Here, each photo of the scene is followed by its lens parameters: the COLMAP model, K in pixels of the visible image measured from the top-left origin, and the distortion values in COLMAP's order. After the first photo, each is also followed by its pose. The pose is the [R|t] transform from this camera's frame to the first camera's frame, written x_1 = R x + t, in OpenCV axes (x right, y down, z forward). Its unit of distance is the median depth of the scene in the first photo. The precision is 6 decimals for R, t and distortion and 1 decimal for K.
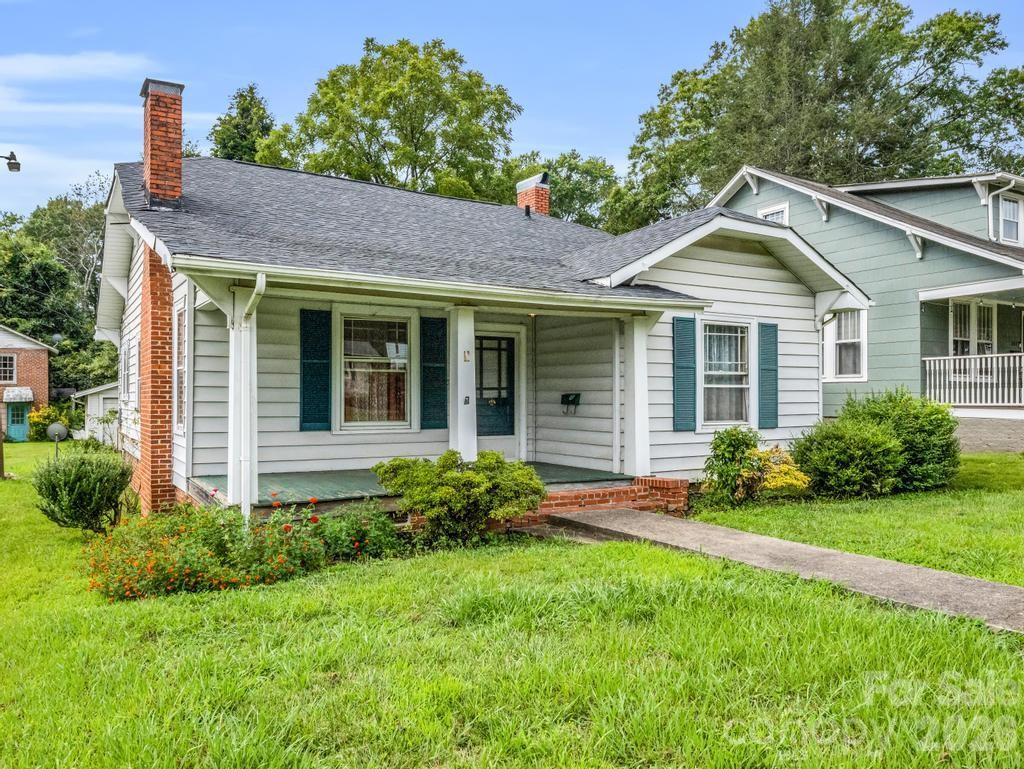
lens RADIAL K [[766.9, 0, 511.9], [0, 766.9, 385.4], [0, 0, 1]] dist [-0.009841, 0.004157]
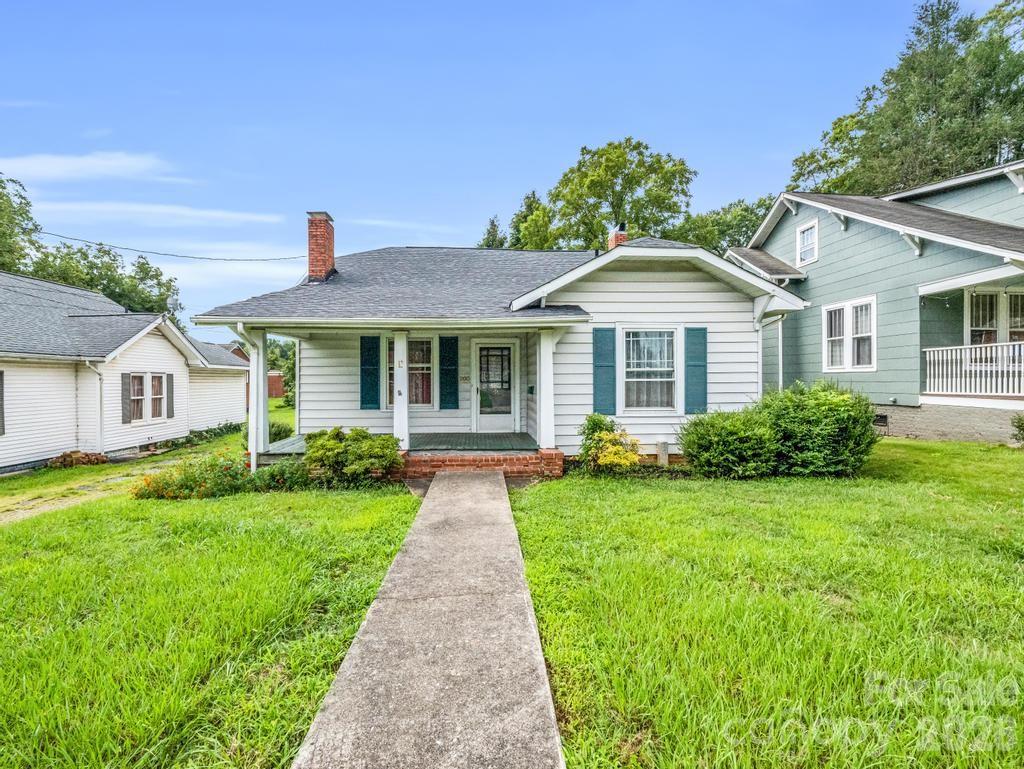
lens RADIAL K [[493.6, 0, 510.8], [0, 493.6, 384.8], [0, 0, 1]] dist [-0.019855, -0.001526]
pose [[0.884198, -0.001253, -0.467111, 0.396019], [0.013791, 0.999630, 0.023425, -0.011393], [0.466909, -0.027154, 0.883888, 0.153693]]
